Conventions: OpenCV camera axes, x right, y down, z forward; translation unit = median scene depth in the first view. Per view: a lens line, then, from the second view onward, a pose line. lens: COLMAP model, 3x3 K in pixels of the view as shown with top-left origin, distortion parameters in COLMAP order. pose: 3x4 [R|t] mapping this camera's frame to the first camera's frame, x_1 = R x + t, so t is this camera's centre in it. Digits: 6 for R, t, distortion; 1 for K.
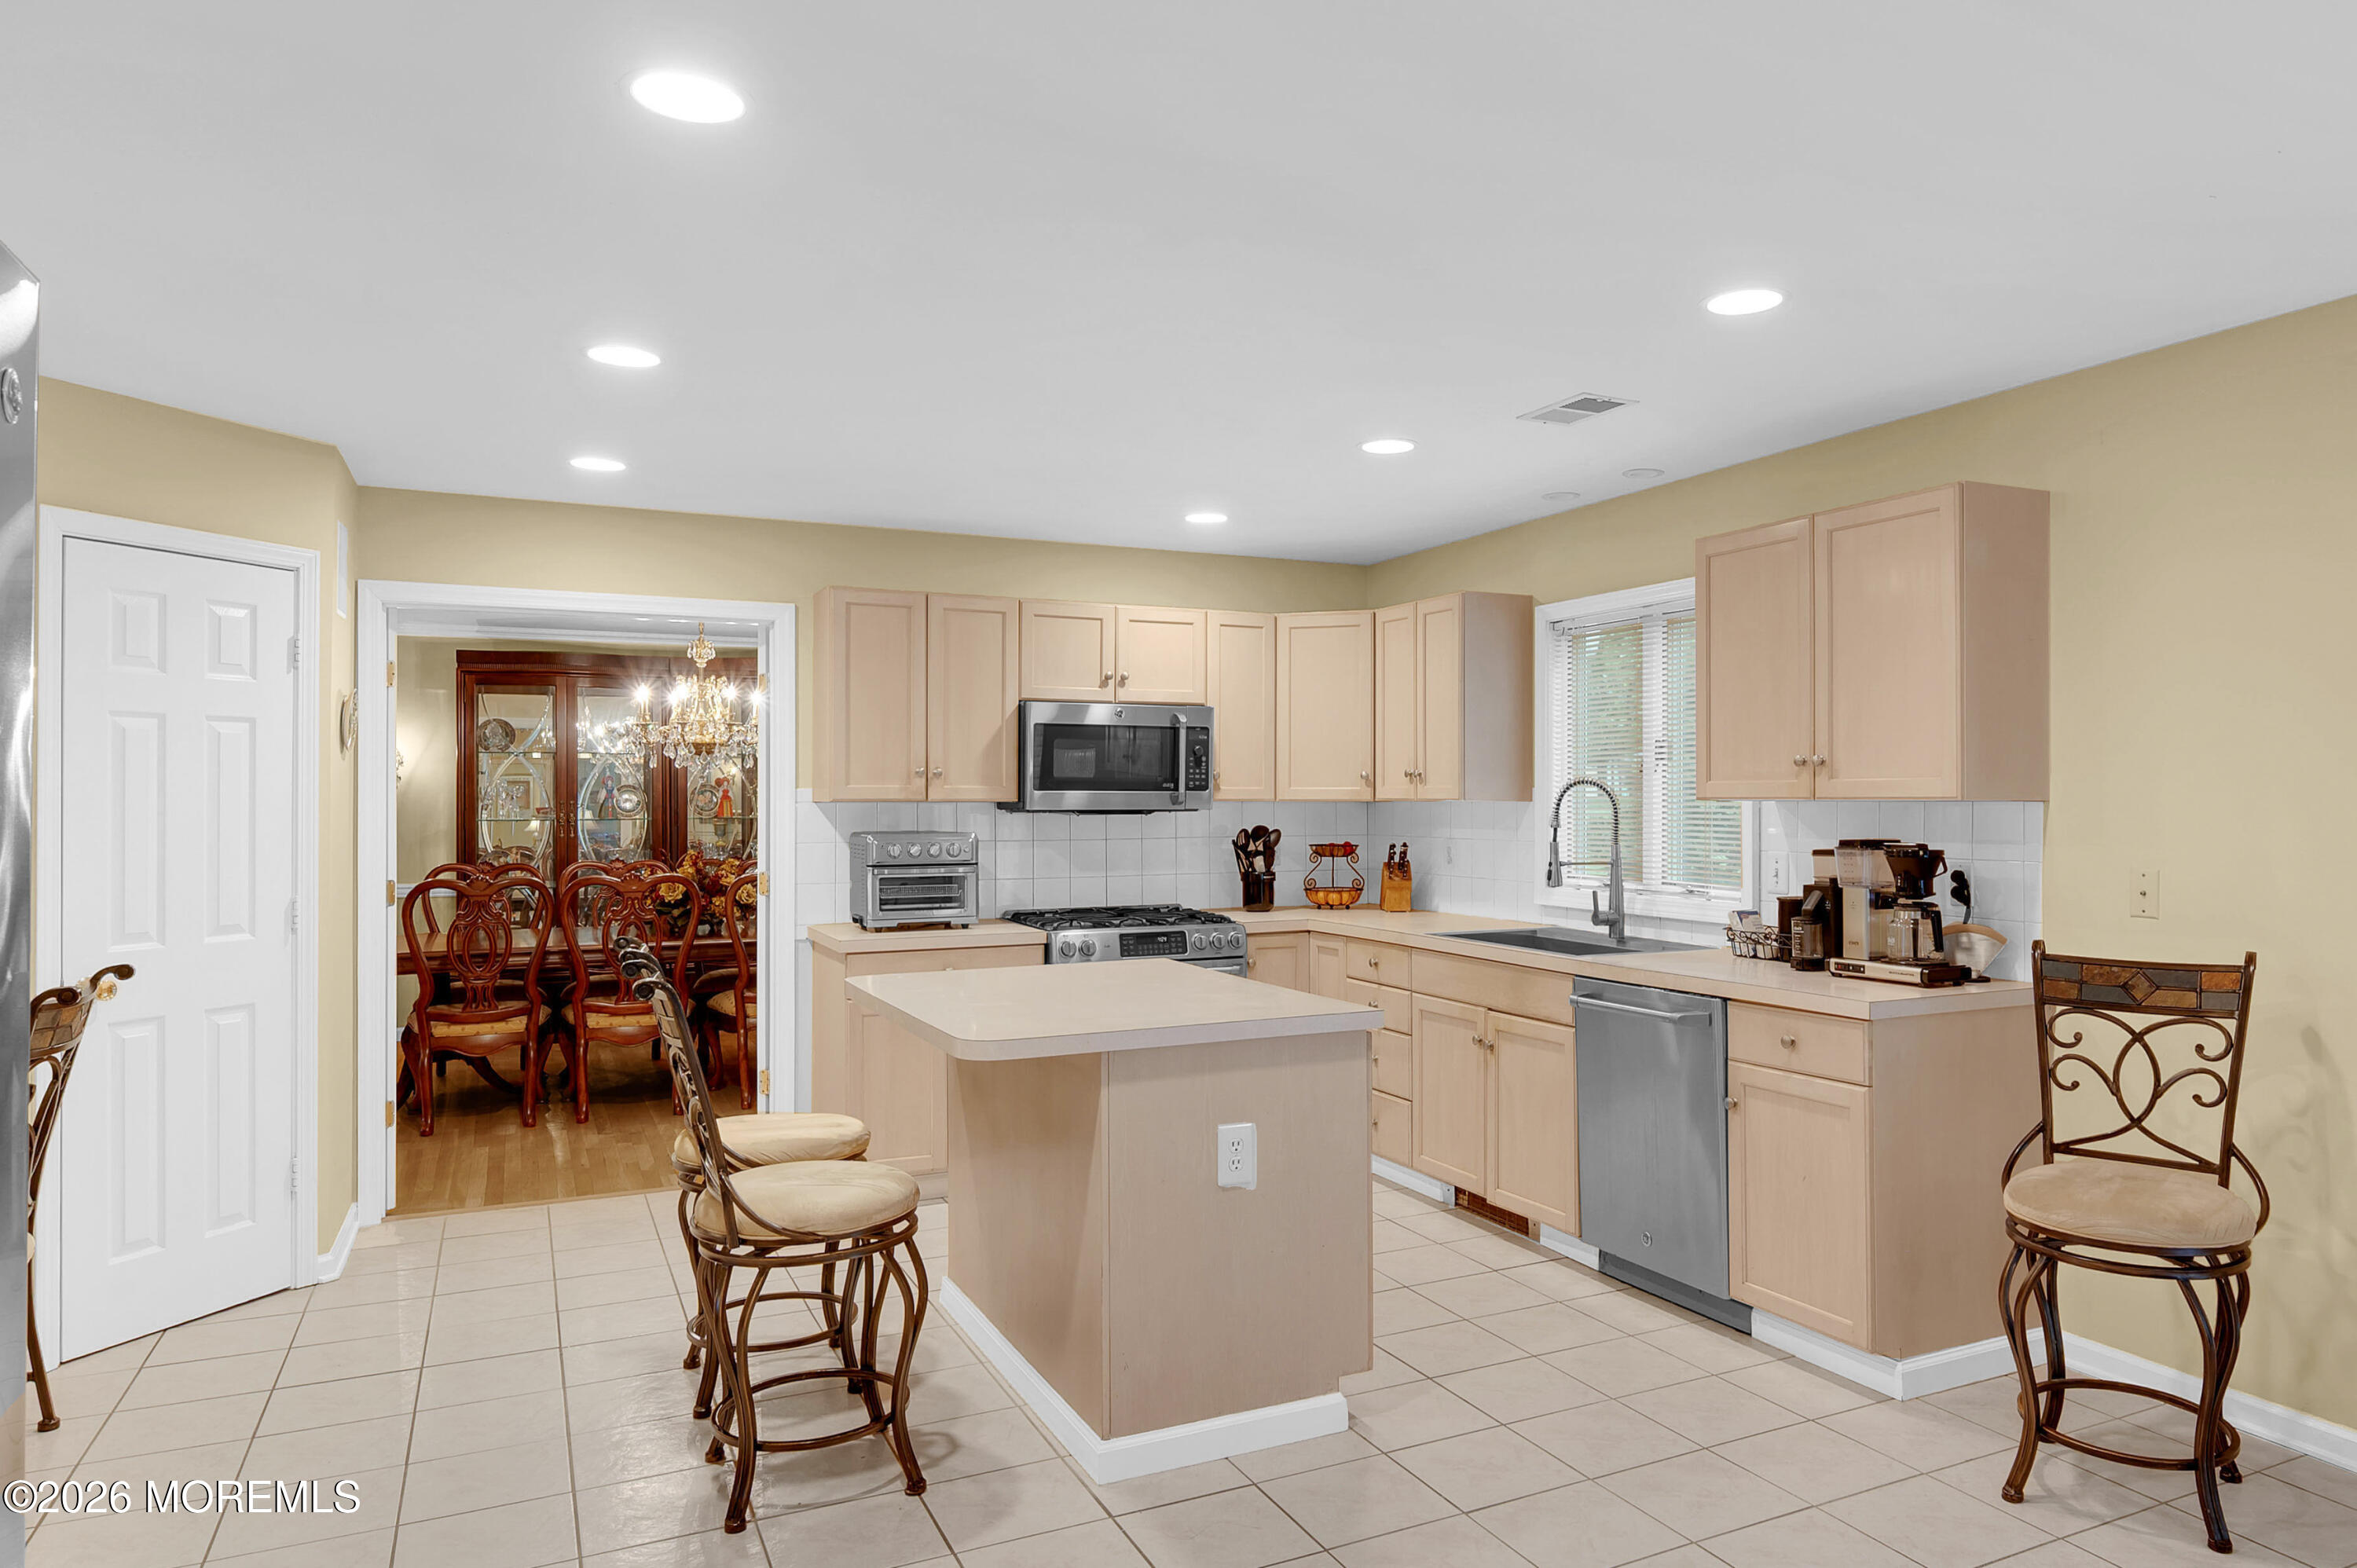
lens RADIAL K [[1522.2, 0, 1309.8], [0, 1522.2, 787.1], [0, 0, 1]] dist [-0.000871, -0.002273]
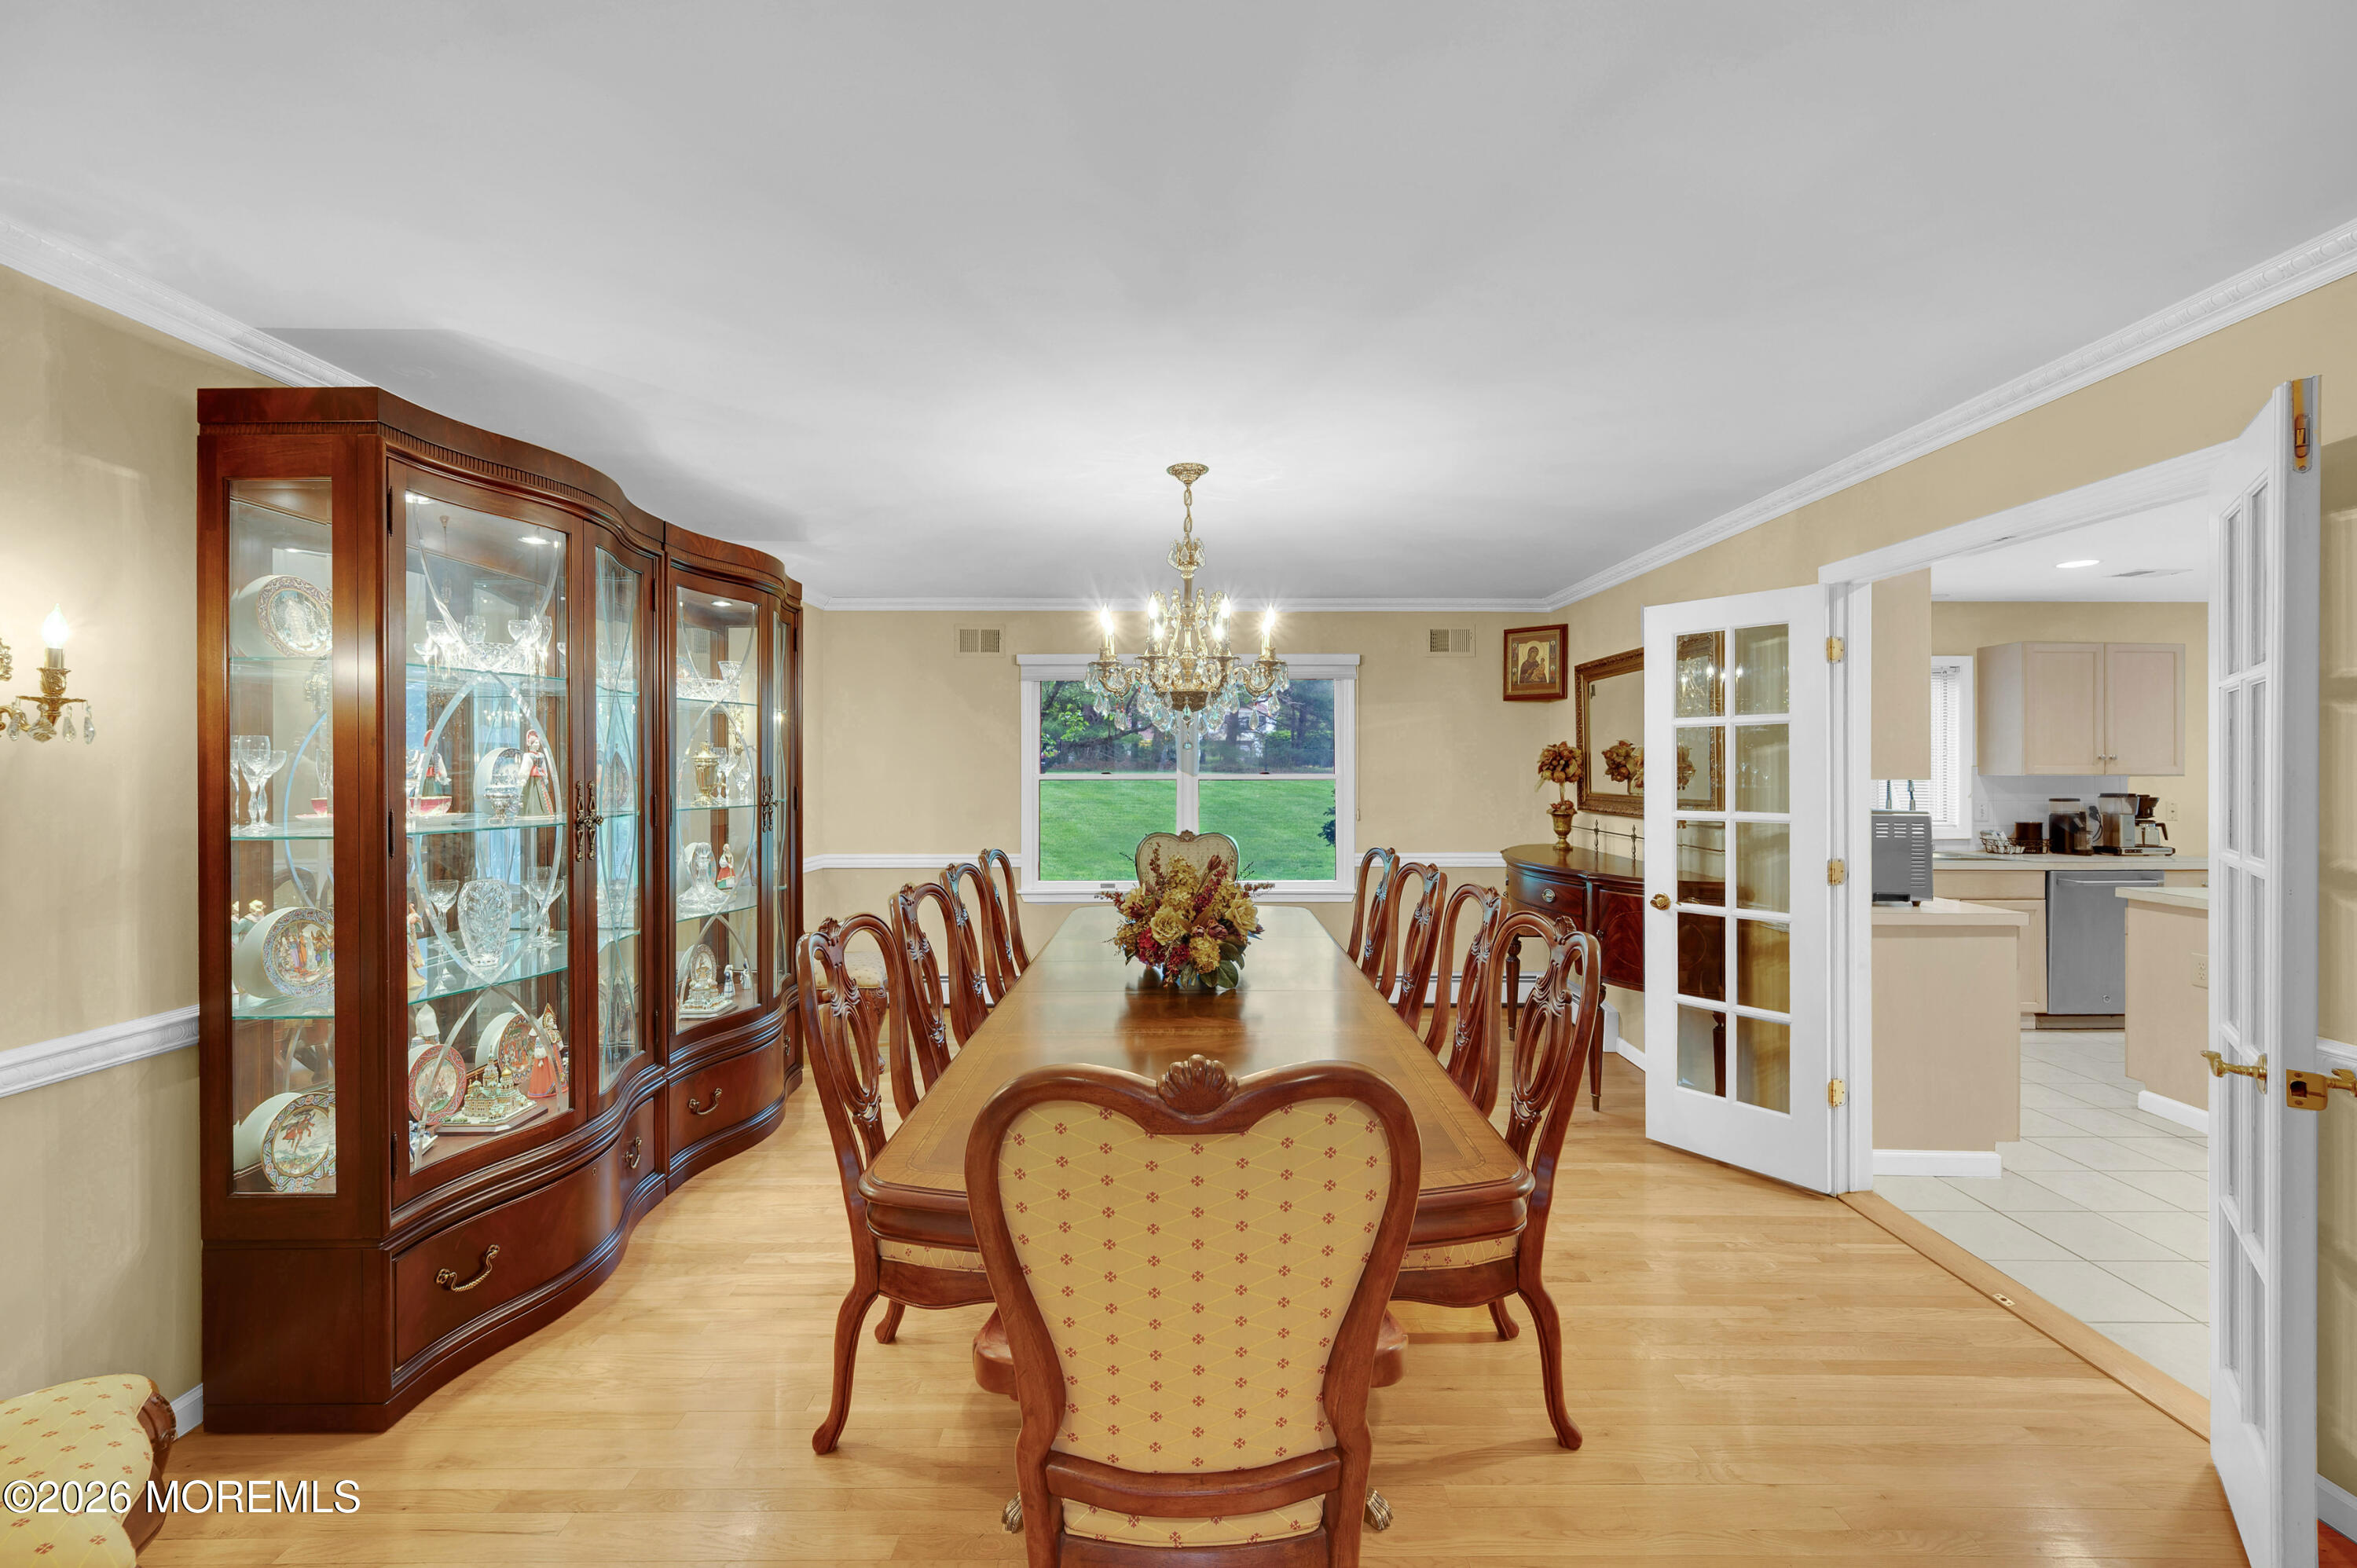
lens RADIAL K [[950.2, 0, 1198.9], [0, 950.2, 767.6], [0, 0, 1]] dist [-0.000813, -0.000297]
pose [[0.459866, 0.002503, 0.887985, -1.157797], [-0.007677, 0.999970, 0.001157, 0.004297], [-0.887955, -0.007349, 0.459872, 1.213709]]
